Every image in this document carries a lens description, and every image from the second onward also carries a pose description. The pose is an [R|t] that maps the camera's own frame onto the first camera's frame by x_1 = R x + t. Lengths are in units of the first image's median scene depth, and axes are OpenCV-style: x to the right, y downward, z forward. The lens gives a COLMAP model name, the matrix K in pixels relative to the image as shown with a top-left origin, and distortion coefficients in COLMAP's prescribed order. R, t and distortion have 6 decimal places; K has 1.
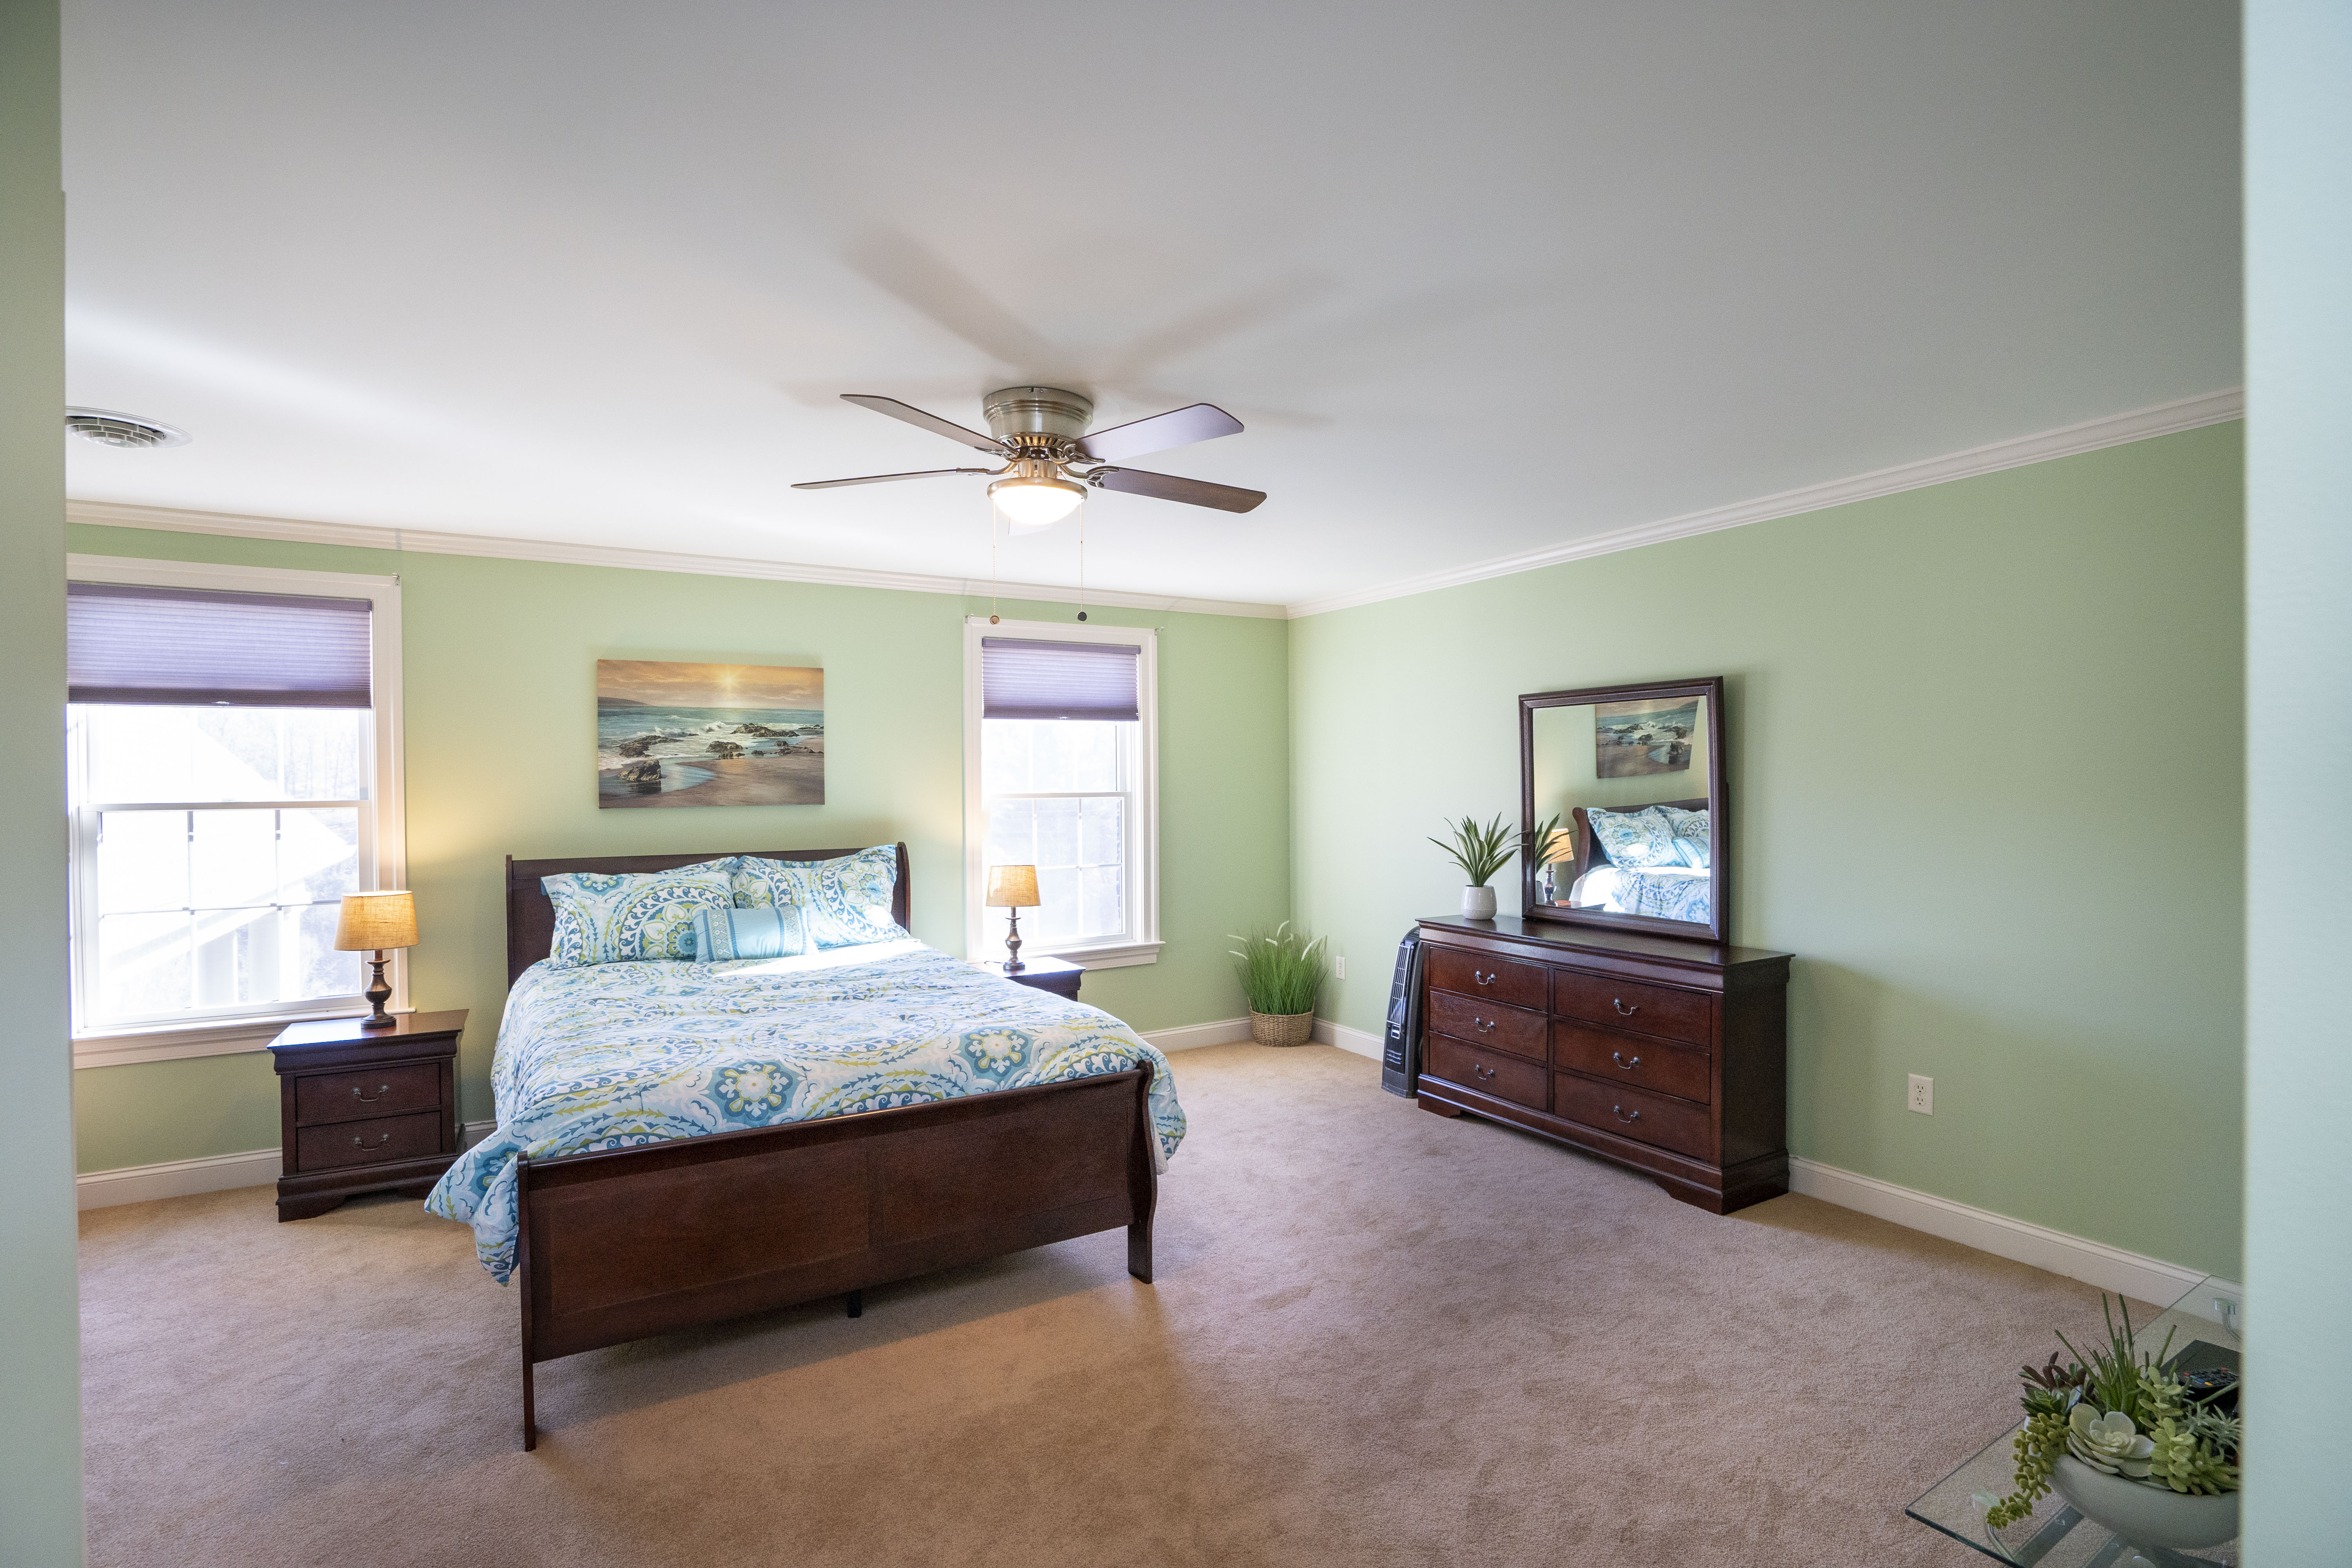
lens RADIAL K [[1105.6, 0, 1193.1], [0, 1105.6, 786.6], [0, 0, 1]] dist [-0.061685, 0.025789]
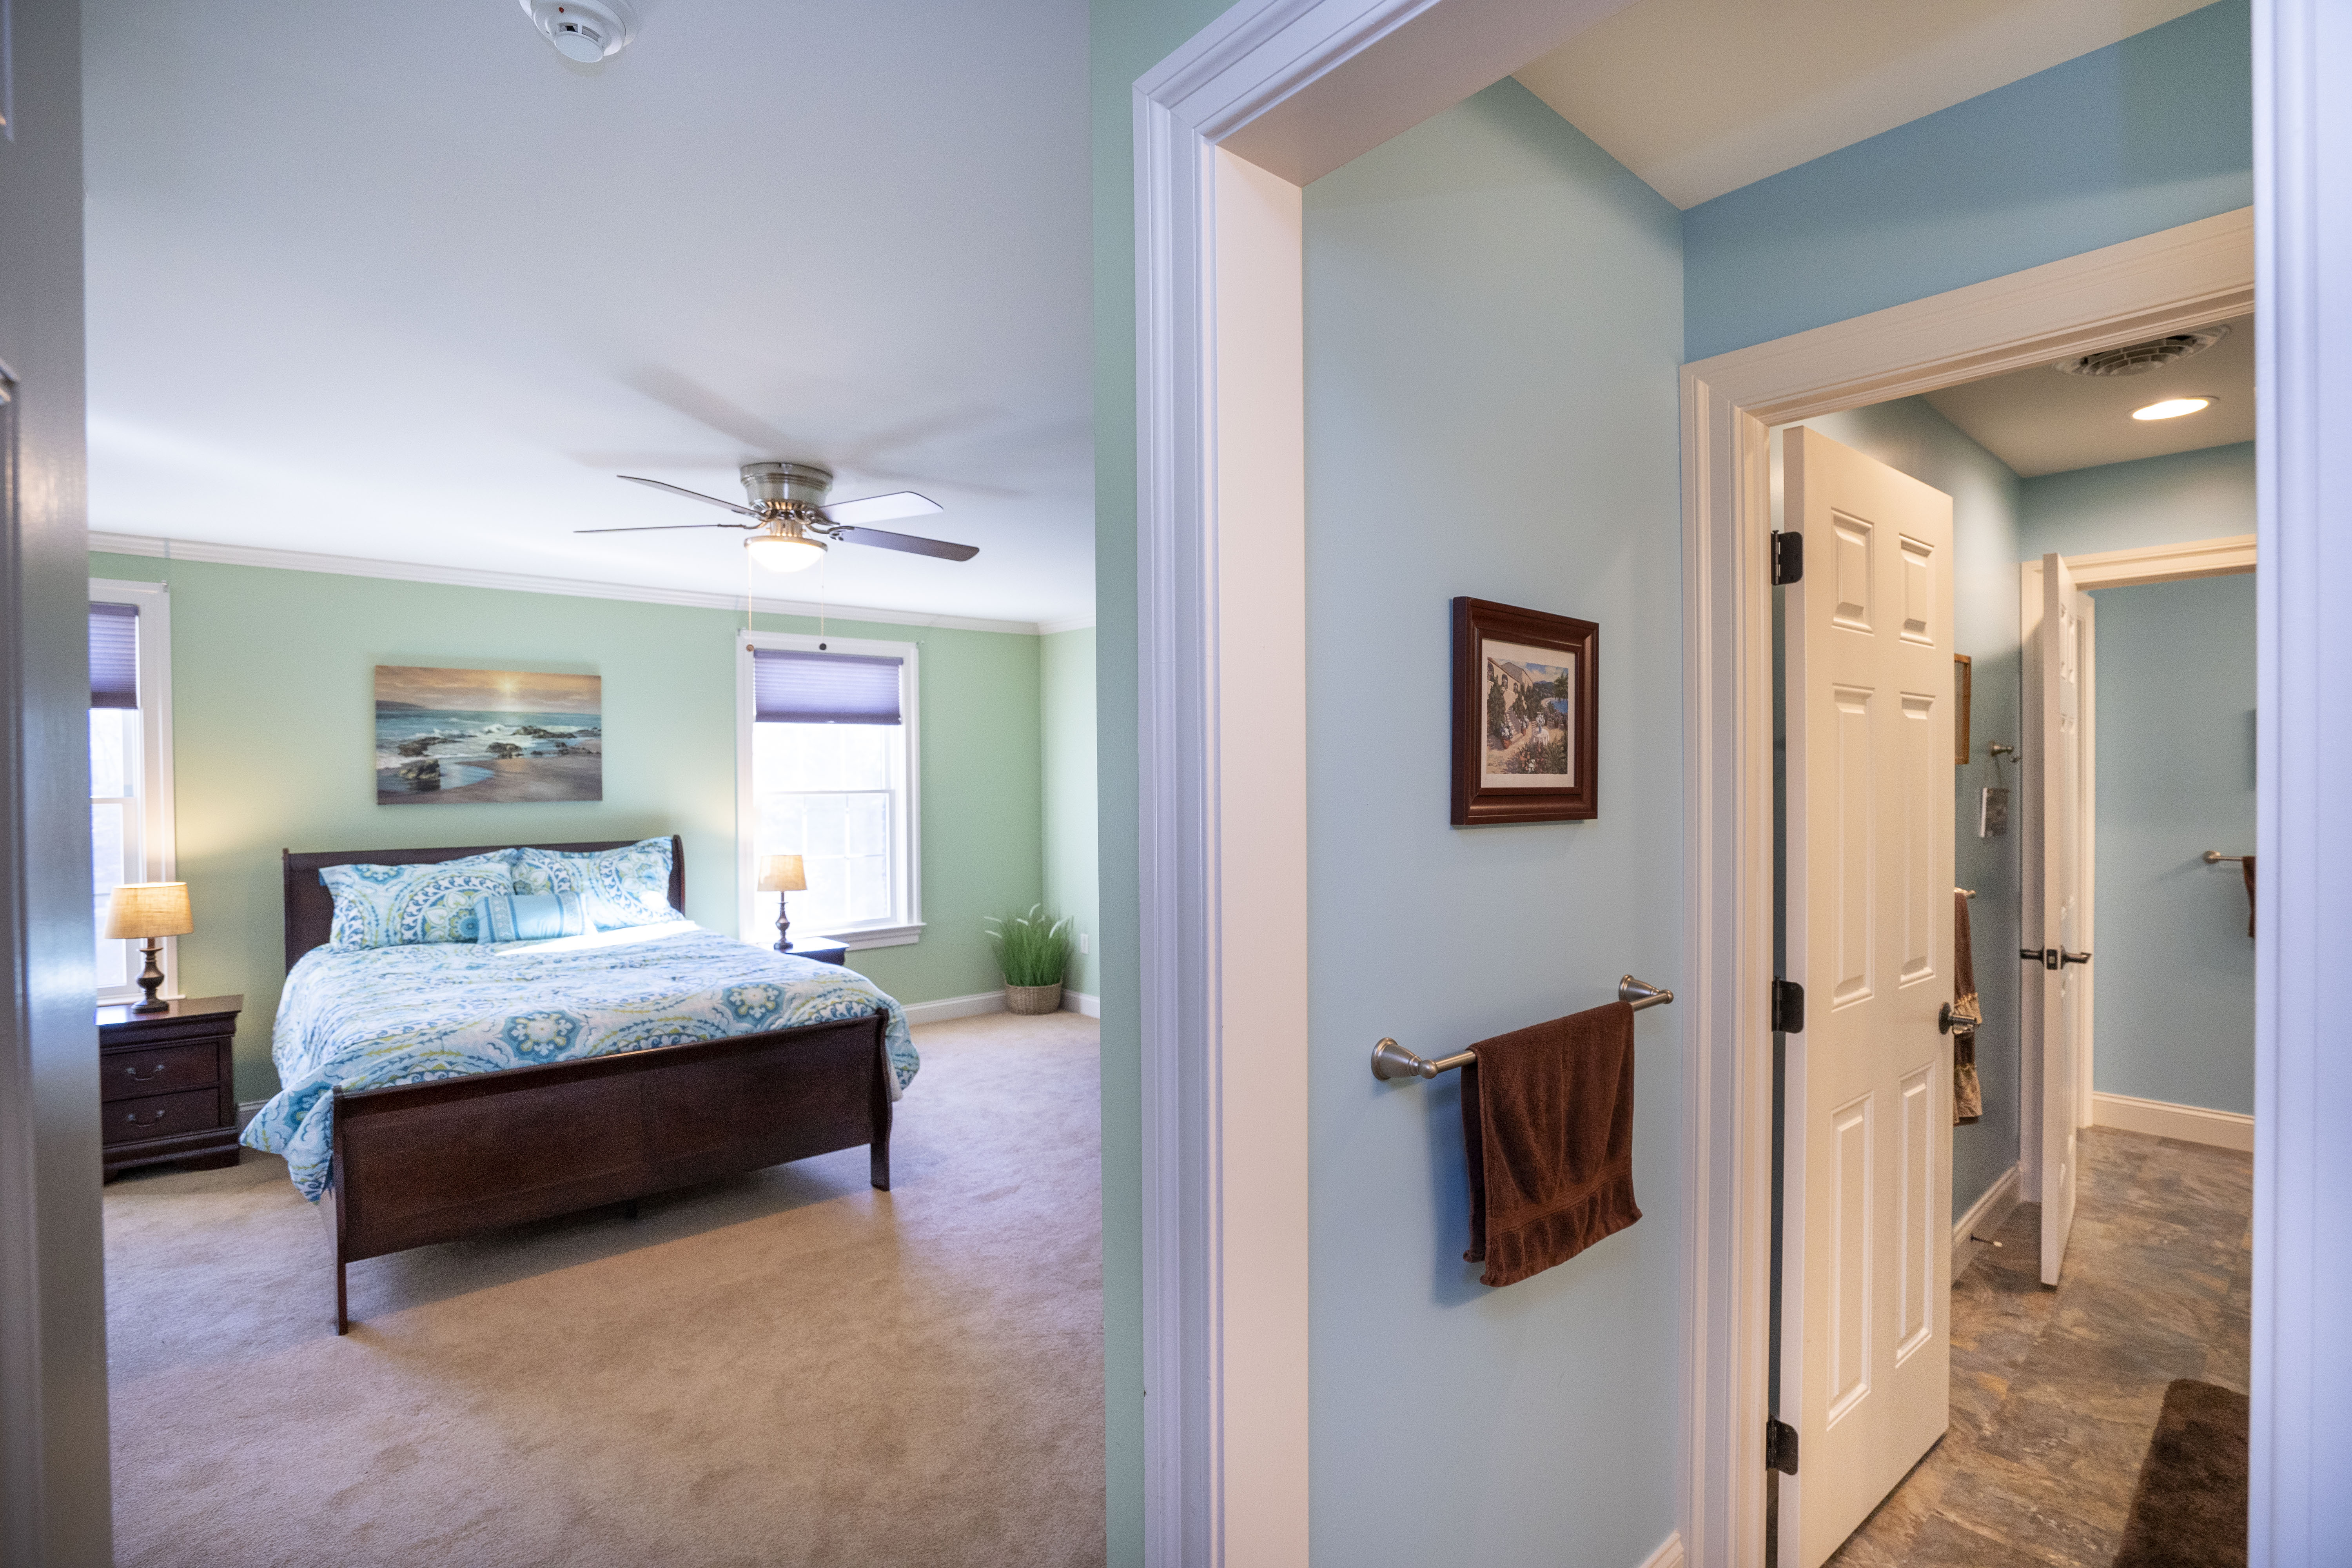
lens RADIAL K [[1105.6, 0, 1193.1], [0, 1105.6, 786.6], [0, 0, 1]] dist [-0.061685, 0.025789]
pose [[0.984565, -0.000524, 0.175019, 0.073202], [0.000441, 1.000000, 0.000510, 0.002745], [-0.175019, -0.000425, 0.984565, -0.228984]]
